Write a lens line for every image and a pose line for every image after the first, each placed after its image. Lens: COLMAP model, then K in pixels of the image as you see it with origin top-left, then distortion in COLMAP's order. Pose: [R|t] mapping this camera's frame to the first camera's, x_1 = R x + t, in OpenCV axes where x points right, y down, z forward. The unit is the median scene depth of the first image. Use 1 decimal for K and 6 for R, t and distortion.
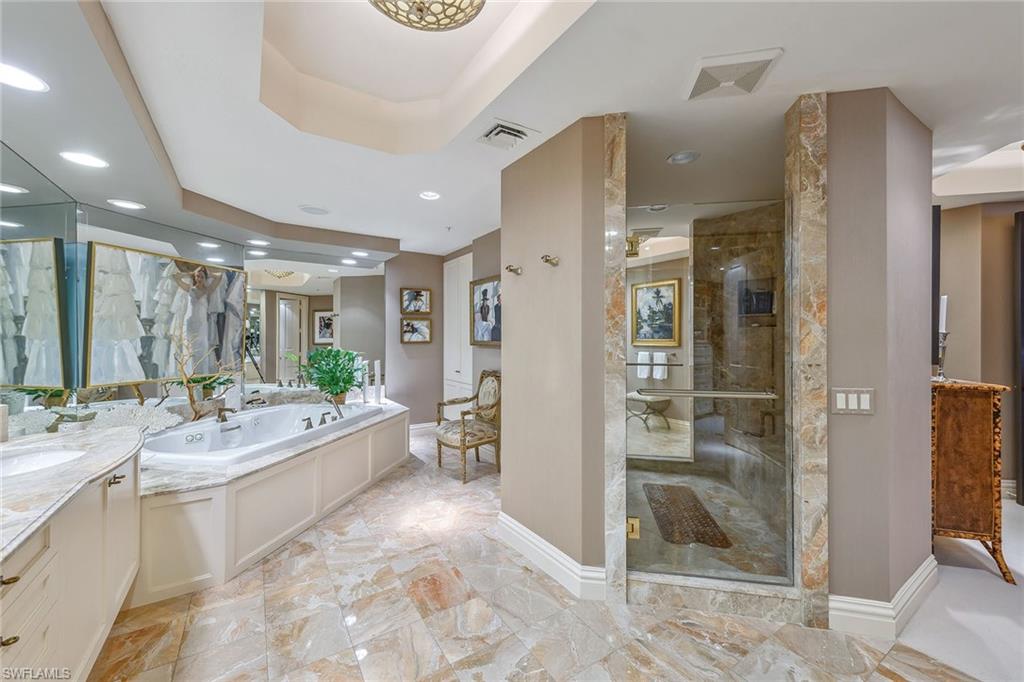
lens RADIAL K [[402.4, 0, 509.2], [0, 402.4, 342.6], [0, 0, 1]] dist [0.018394, -0.005697]
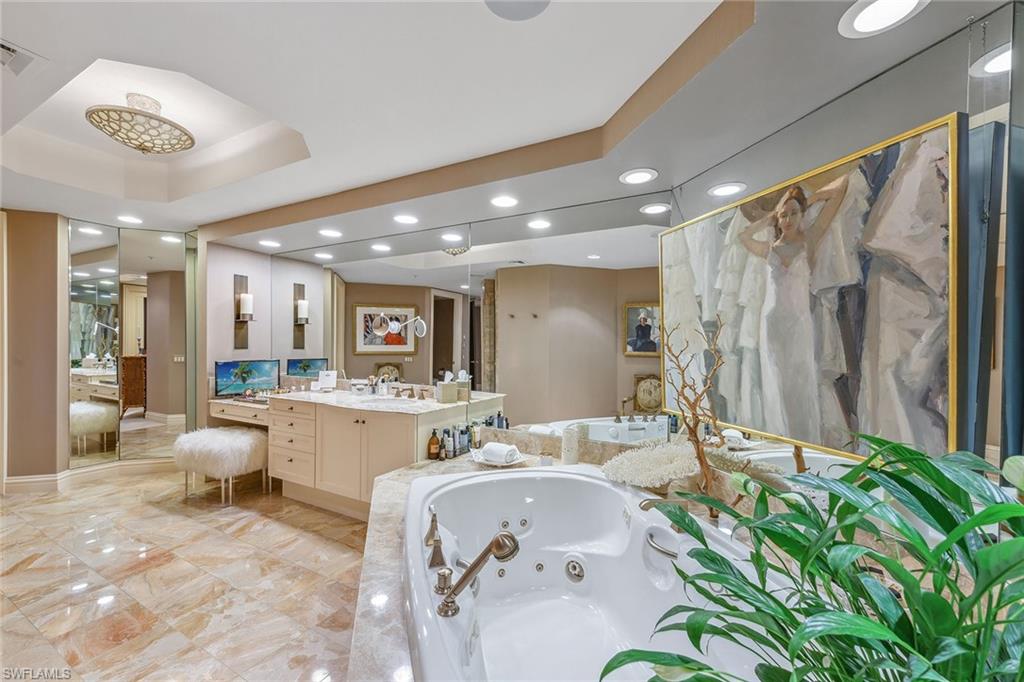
lens RADIAL K [[402.4, 0, 509.2], [0, 402.4, 342.6], [0, 0, 1]] dist [0.018394, -0.005697]
pose [[-0.882215, -0.011297, -0.470711, -0.312150], [-0.015099, 0.999877, 0.004300, -0.022908], [0.470604, 0.010901, -0.882277, 1.332922]]
